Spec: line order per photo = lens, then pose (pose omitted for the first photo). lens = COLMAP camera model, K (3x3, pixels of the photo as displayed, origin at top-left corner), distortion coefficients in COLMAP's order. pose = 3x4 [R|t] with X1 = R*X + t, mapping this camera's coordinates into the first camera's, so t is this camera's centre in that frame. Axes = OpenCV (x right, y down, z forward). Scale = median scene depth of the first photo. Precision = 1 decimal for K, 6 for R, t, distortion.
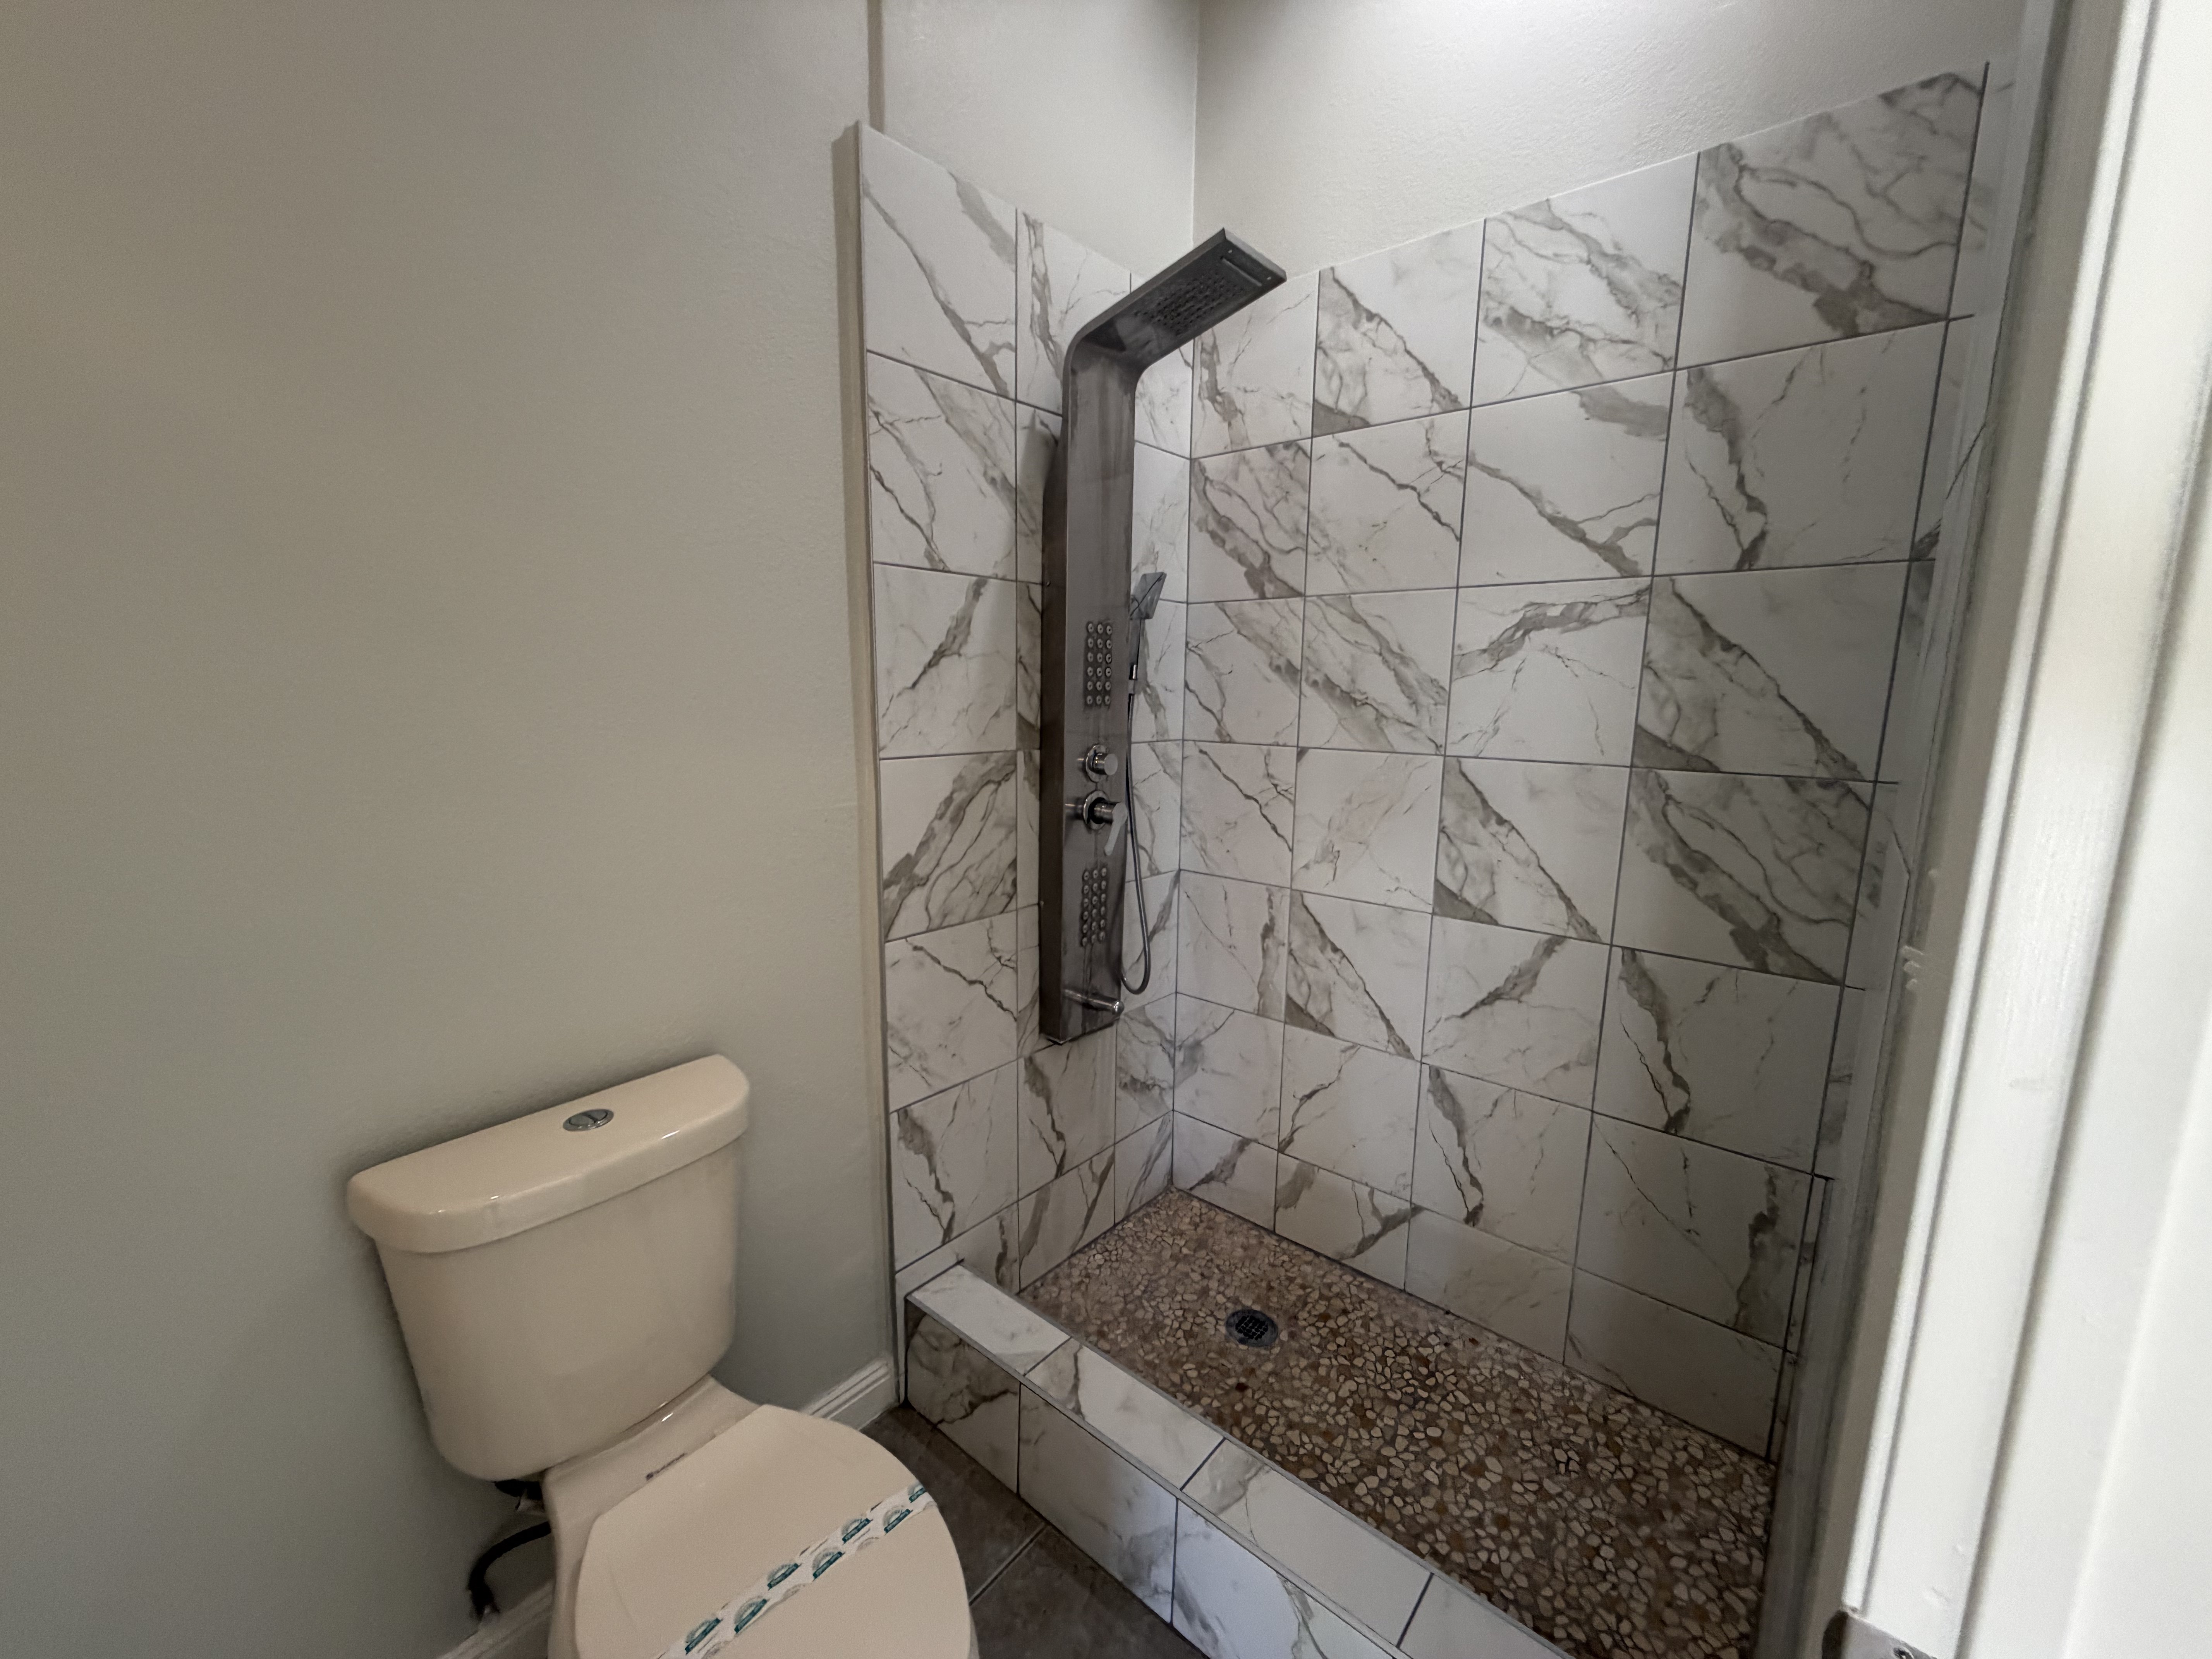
lens RADIAL K [[879.2, 0, 1106.9], [0, 879.2, 842.8], [0, 0, 1]] dist [-0.001801, -0.000077]
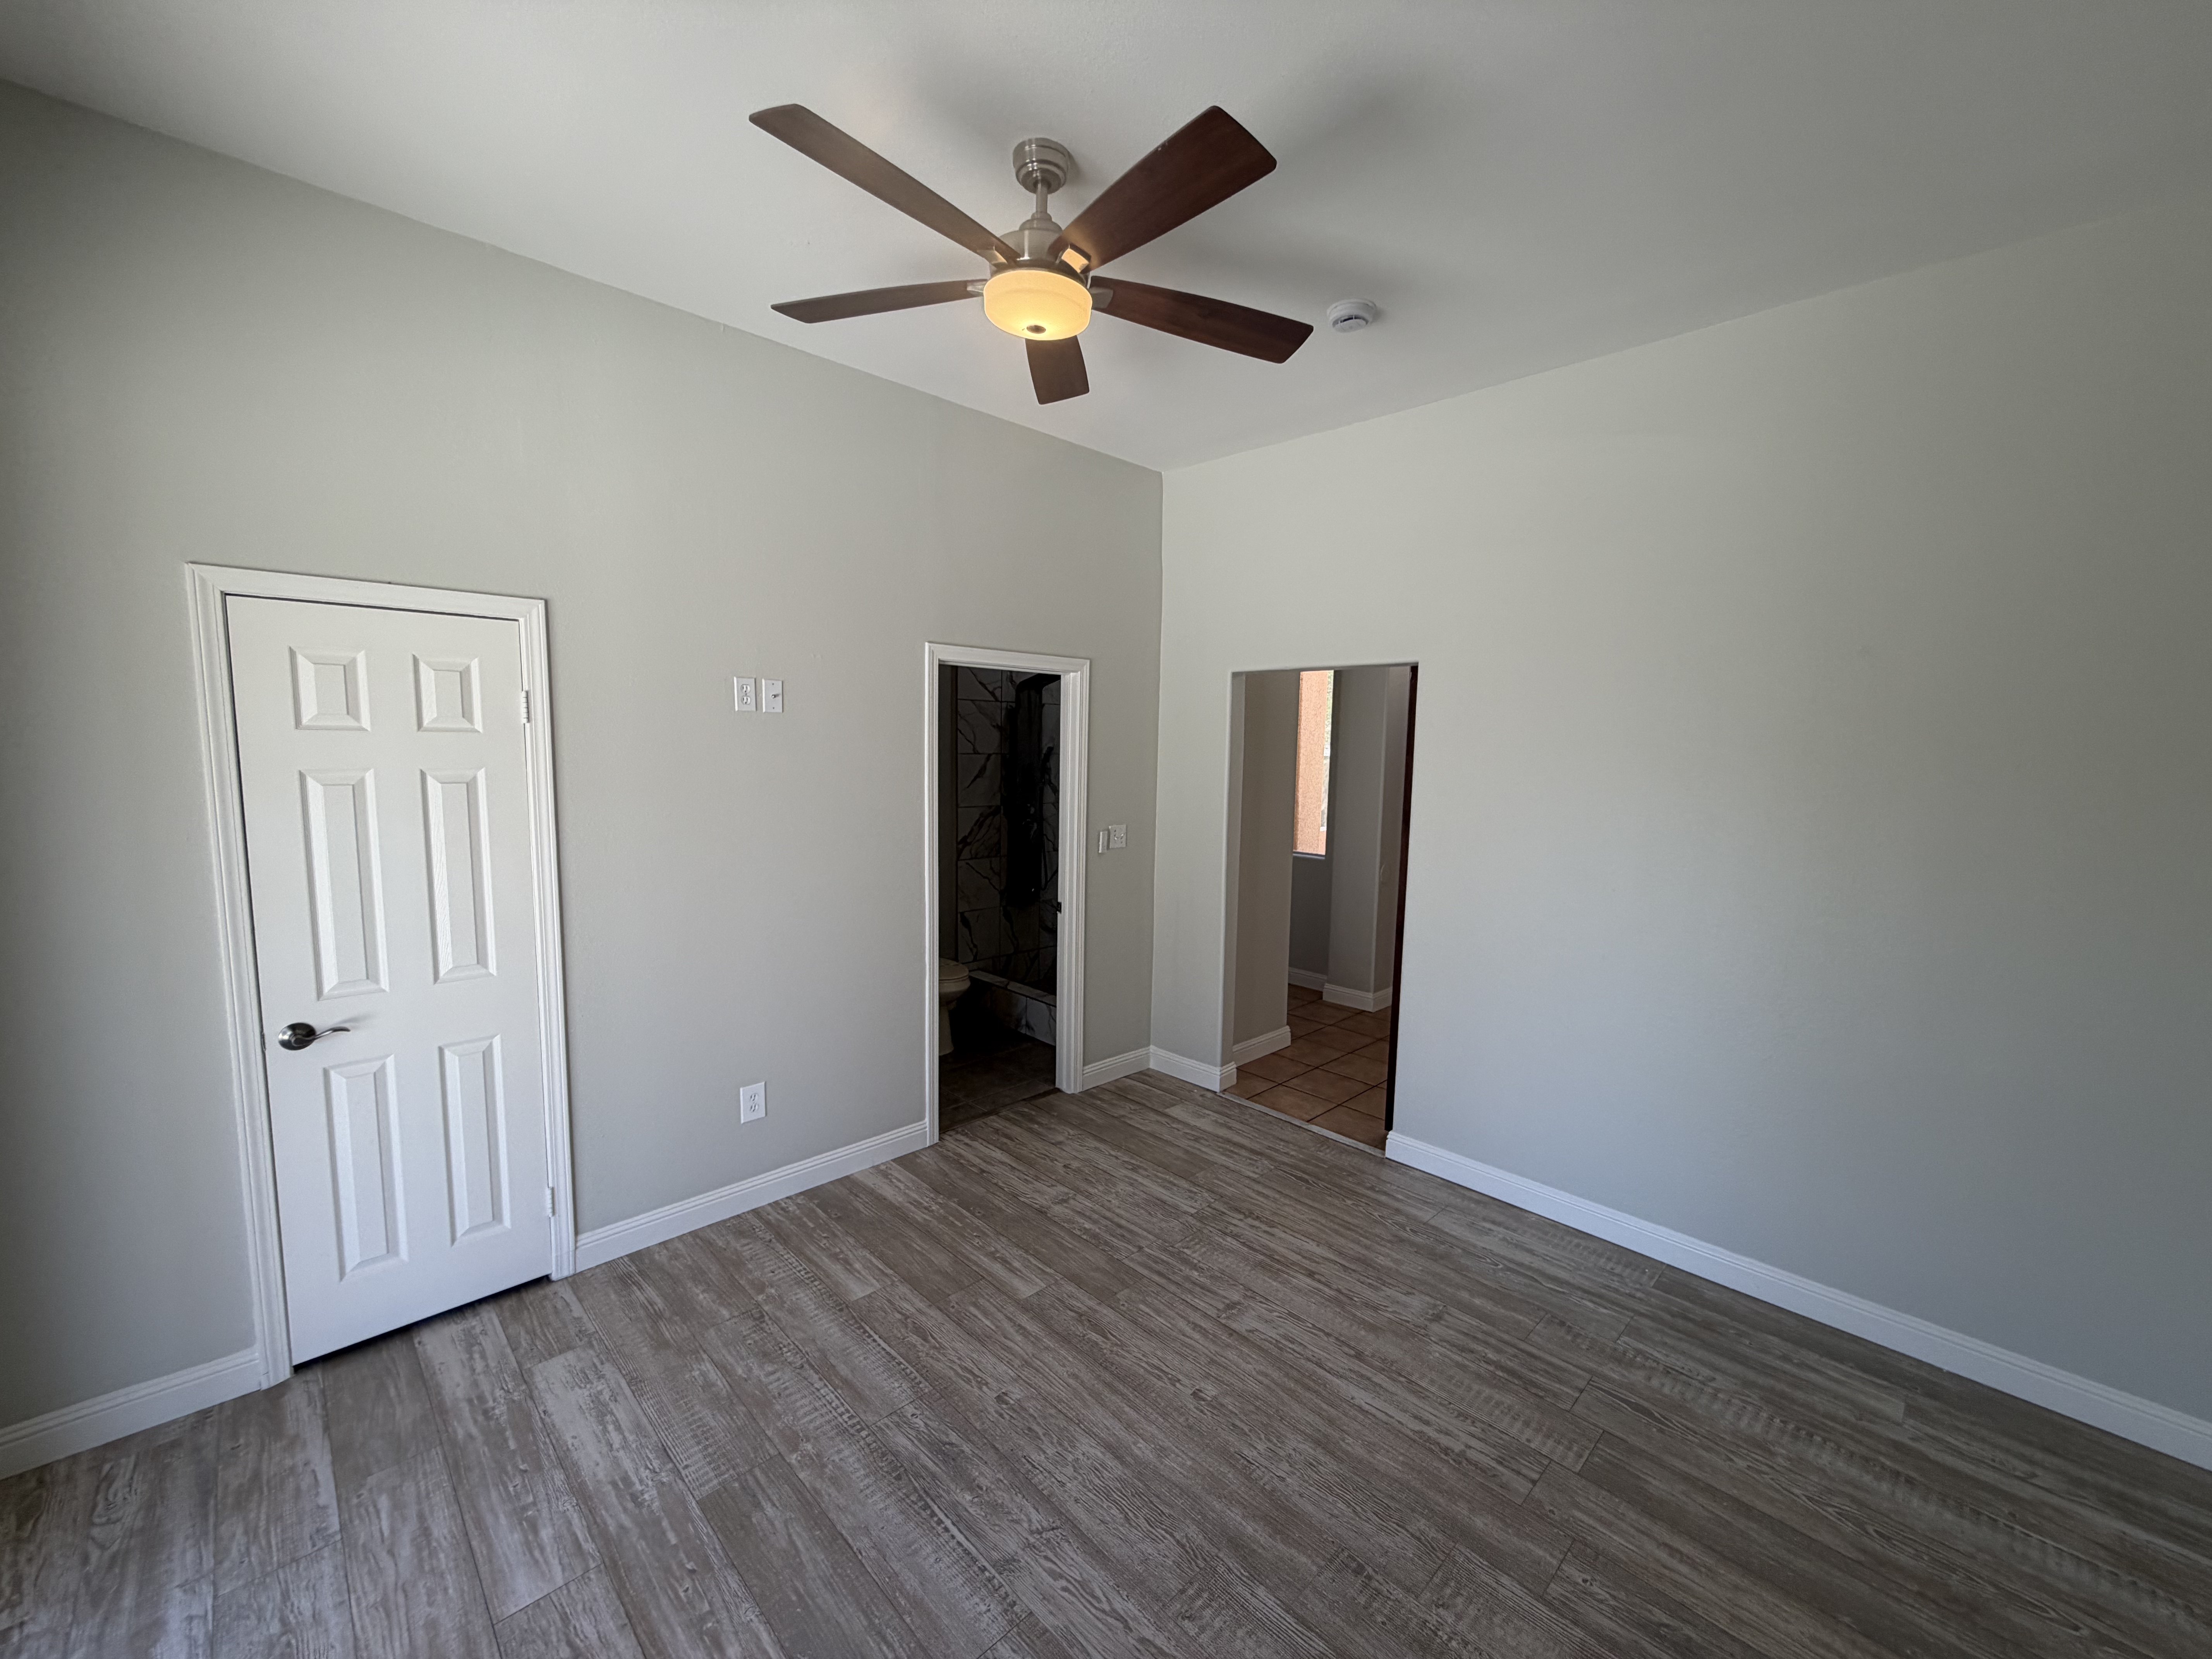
lens RADIAL K [[879.2, 0, 1111.9], [0, 879.2, 837.5], [0, 0, 1]] dist [-0.001801, -0.000077]
pose [[0.996118, 0.014761, -0.086776, 0.616545], [-0.020003, 0.998007, -0.059849, 0.206751], [0.085720, 0.061352, 0.994428, -2.271769]]
